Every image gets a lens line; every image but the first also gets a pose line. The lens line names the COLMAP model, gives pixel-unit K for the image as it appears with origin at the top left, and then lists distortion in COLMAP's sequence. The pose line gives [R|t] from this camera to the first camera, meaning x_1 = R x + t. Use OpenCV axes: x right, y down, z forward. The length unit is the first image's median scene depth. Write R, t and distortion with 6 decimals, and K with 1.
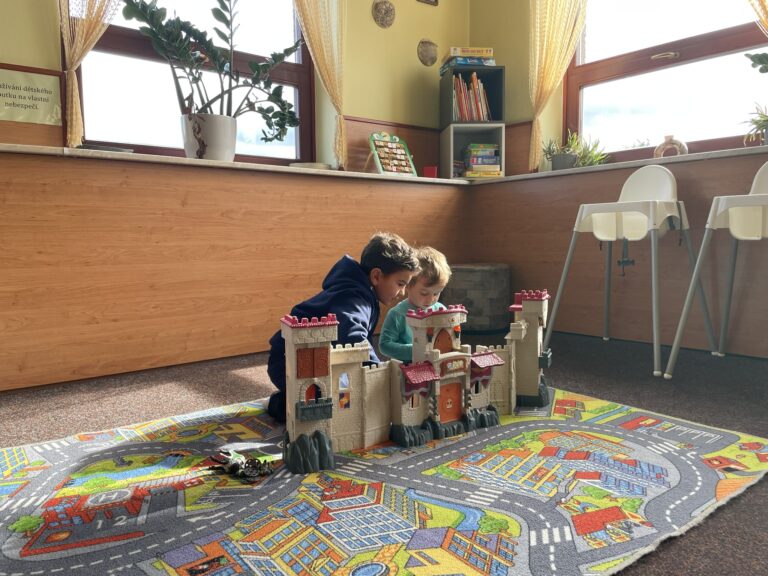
lens RADIAL K [[580.9, 0, 384.0], [0, 580.9, 288.0], [0, 0, 1]] dist [0.092038, -0.134011]
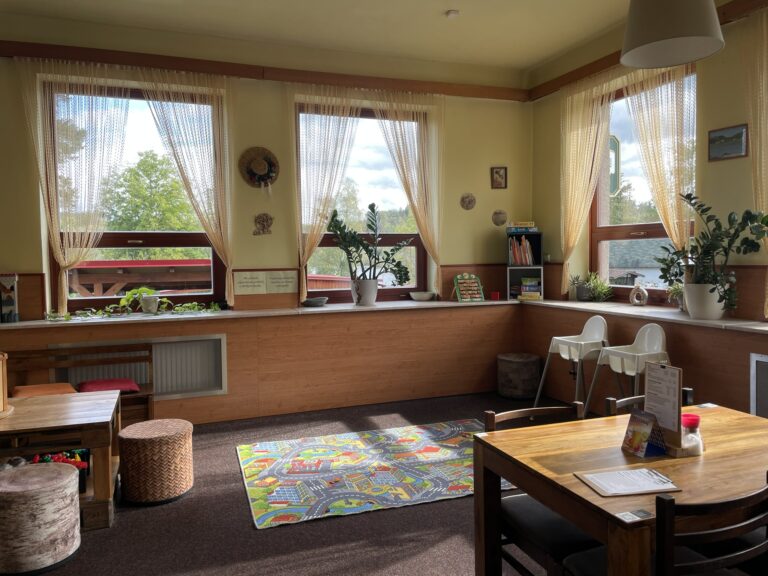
lens RADIAL K [[581.9, 0, 379.7], [0, 581.9, 280.4], [0, 0, 1]] dist [0.097344, -0.131024]
pose [[0.943886, 0.015829, -0.329893, 0.402559], [-0.027434, 0.999157, -0.030552, -0.233903], [0.329131, 0.037888, 0.943524, -0.836724]]
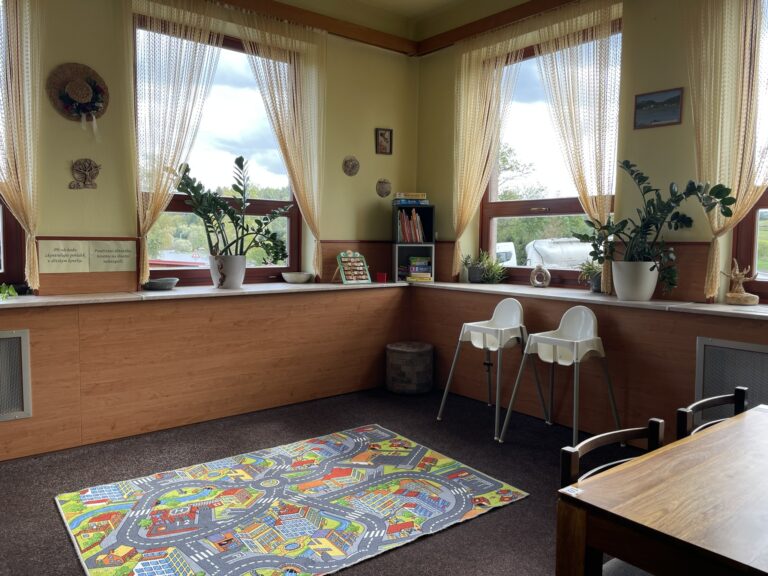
lens RADIAL K [[581.1, 0, 383.1], [0, 581.1, 280.4], [0, 0, 1]] dist [0.088756, -0.119647]
pose [[0.999629, 0.025015, -0.010776, 0.126658], [-0.025190, 0.999548, -0.016437, -0.214168], [0.010360, 0.016702, 0.999807, -0.528798]]
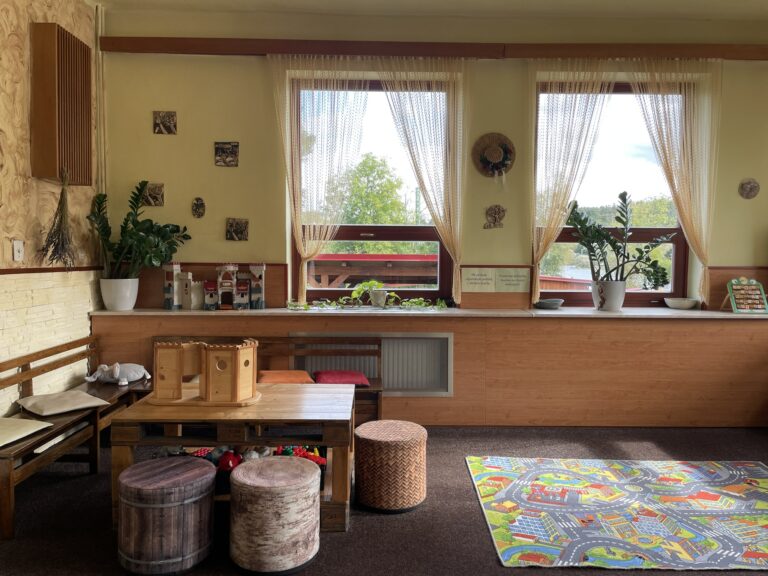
lens RADIAL K [[581.1, 0, 383.1], [0, 581.1, 280.4], [0, 0, 1]] dist [0.088756, -0.119647]
pose [[0.782875, 0.049406, -0.620214, 0.247646], [-0.070645, 0.997454, -0.009717, -0.233420], [0.618155, 0.051422, 0.784373, -0.744243]]
